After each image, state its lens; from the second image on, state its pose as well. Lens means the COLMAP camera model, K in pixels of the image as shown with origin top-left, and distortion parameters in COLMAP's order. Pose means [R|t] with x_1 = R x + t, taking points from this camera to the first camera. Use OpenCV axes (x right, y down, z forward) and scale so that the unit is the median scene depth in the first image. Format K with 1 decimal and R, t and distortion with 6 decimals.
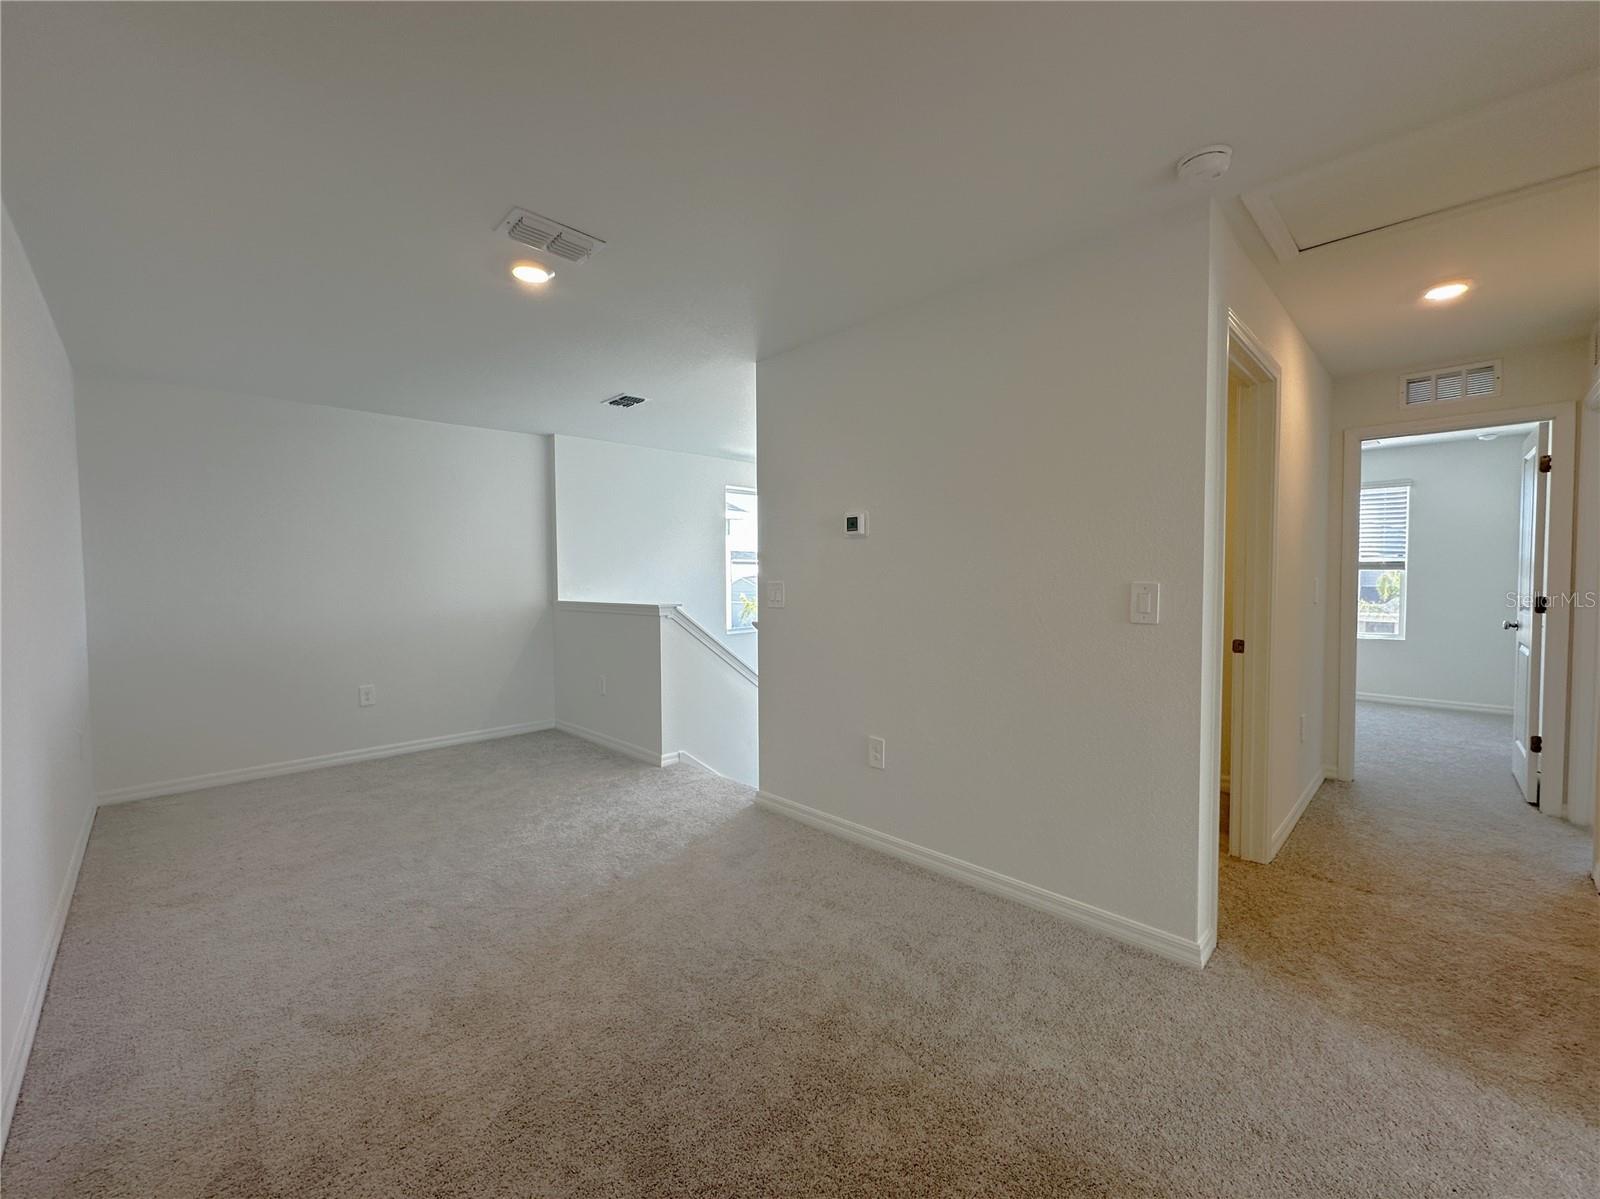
lens RADIAL K [[652.5, 0, 802.1], [0, 652.5, 602.7], [0, 0, 1]] dist [0.007778, 0.000294]
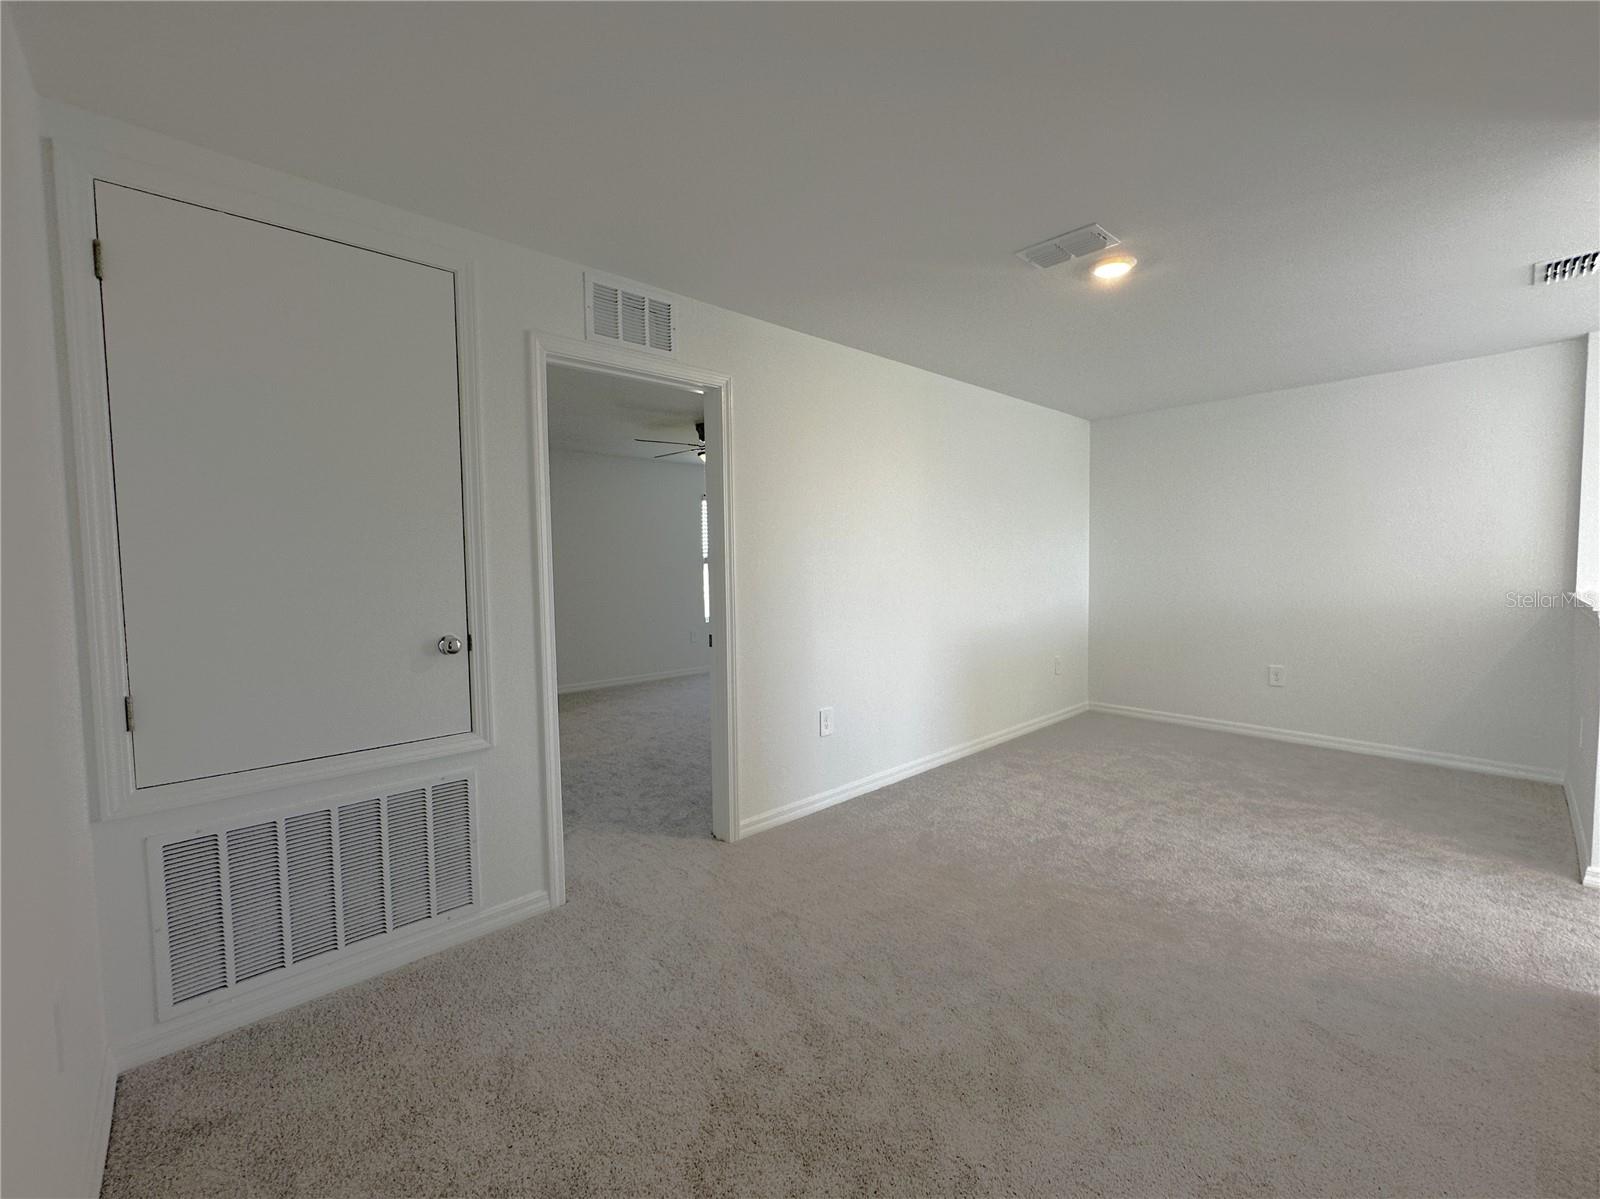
lens RADIAL K [[652.5, 0, 793.5], [0, 652.5, 599.7], [0, 0, 1]] dist [0.007778, 0.000294]
pose [[-0.039729, 0.061560, -0.997312, 0.467982], [-0.025306, 0.997718, 0.062593, -0.025847], [0.998890, 0.027724, -0.038080, 0.377621]]
